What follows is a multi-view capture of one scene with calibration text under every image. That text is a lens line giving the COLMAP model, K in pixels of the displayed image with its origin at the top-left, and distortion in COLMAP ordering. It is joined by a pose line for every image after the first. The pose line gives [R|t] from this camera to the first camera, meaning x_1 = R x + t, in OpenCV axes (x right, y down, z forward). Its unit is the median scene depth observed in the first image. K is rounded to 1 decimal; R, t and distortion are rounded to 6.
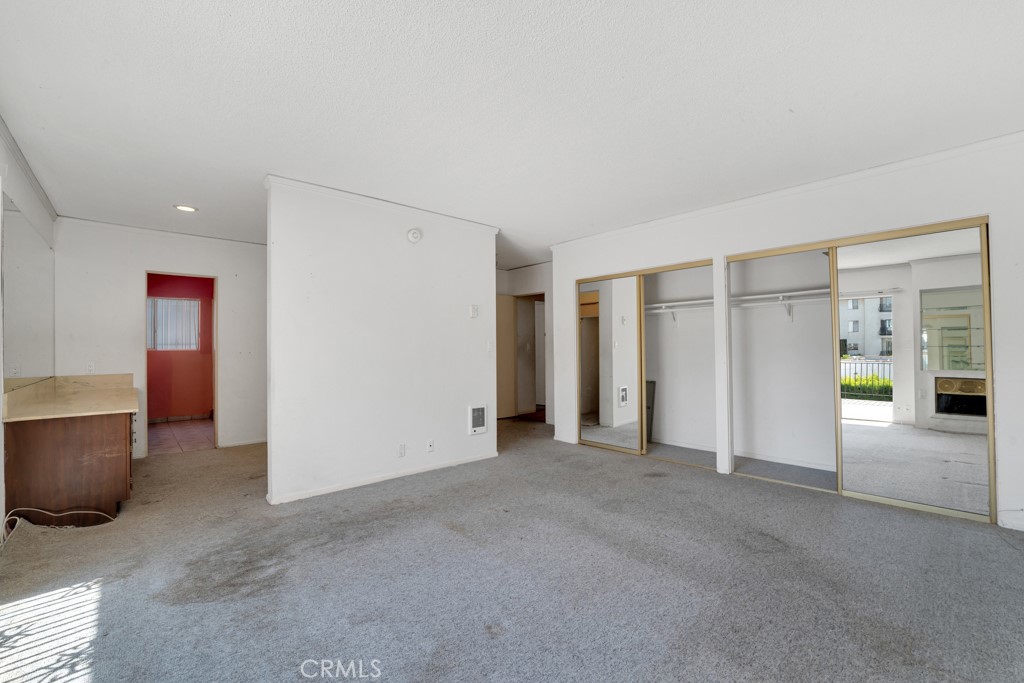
lens RADIAL K [[432.7, 0, 506.2], [0, 432.7, 341.1], [0, 0, 1]] dist [-0.037534, 0.008026]
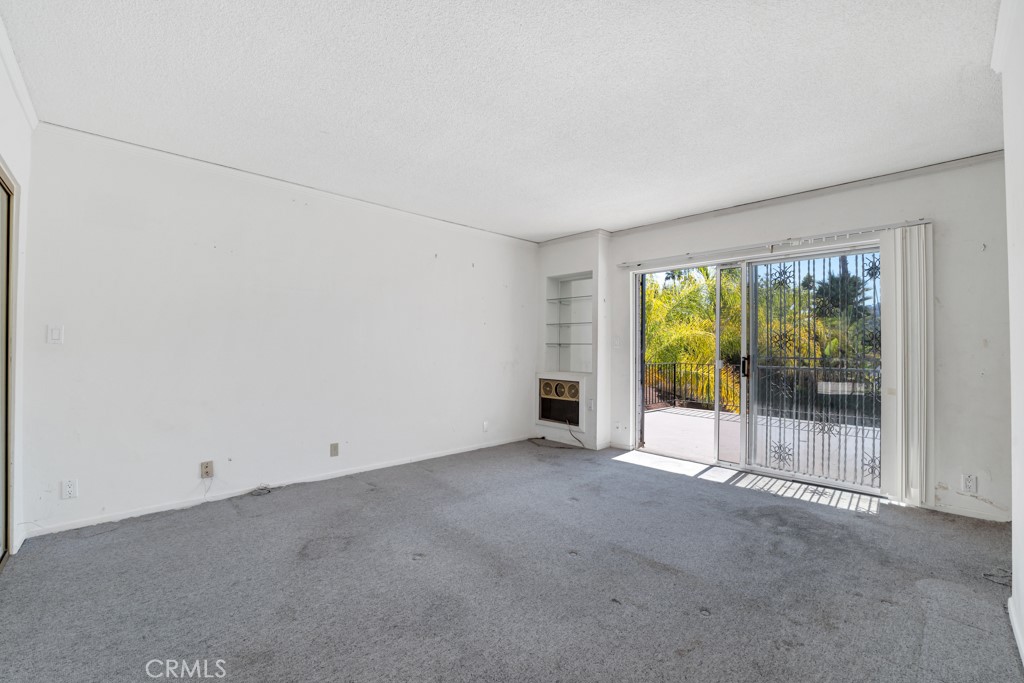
lens RADIAL K [[432.7, 0, 506.2], [0, 432.7, 341.1], [0, 0, 1]] dist [-0.037534, 0.008026]
pose [[-0.999723, -0.001087, -0.023513, 0.210307], [-0.000384, 0.999554, -0.029875, 0.035968], [0.023535, -0.029857, -0.999277, 1.950984]]
